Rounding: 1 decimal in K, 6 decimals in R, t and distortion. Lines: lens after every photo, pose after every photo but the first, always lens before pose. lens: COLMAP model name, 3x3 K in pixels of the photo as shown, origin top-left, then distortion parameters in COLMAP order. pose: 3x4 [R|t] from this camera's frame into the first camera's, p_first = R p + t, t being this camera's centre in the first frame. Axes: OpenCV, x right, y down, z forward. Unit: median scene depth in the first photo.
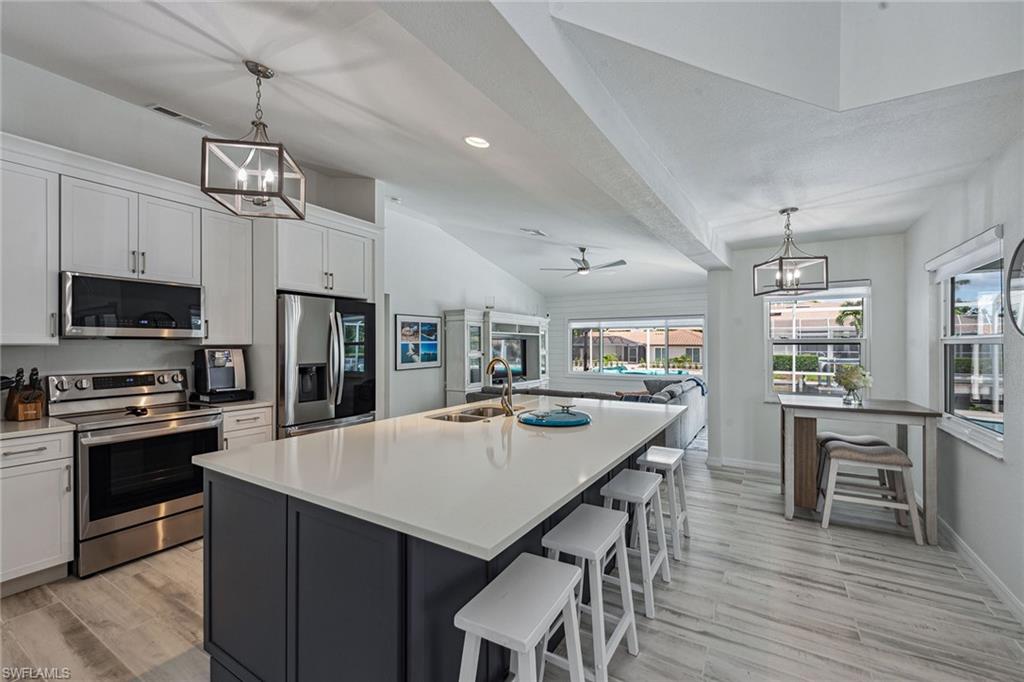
lens RADIAL K [[416.4, 0, 512.0], [0, 416.4, 341.0], [0, 0, 1]] dist [0.000246, 0.000022]
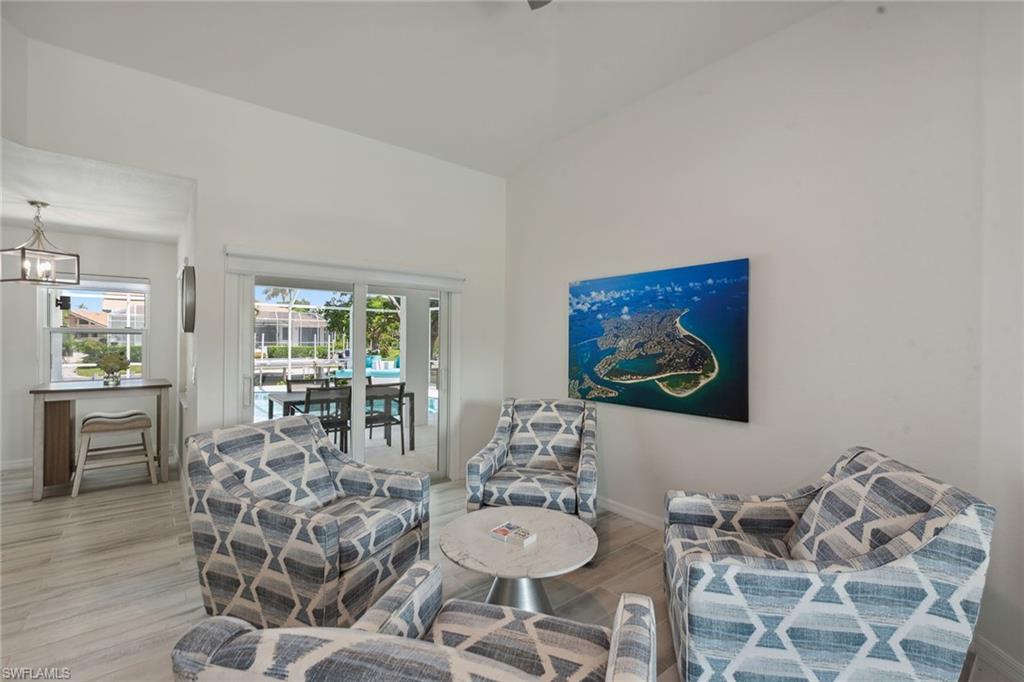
lens RADIAL K [[456.2, 0, 510.2], [0, 456.2, 336.4], [0, 0, 1]] dist [0.009974, -0.001056]
pose [[0.334258, 0.006491, 0.942459, -0.012043], [-0.019141, 0.999817, -0.000098, -0.002468], [-0.942287, -0.018007, 0.334321, -0.256036]]
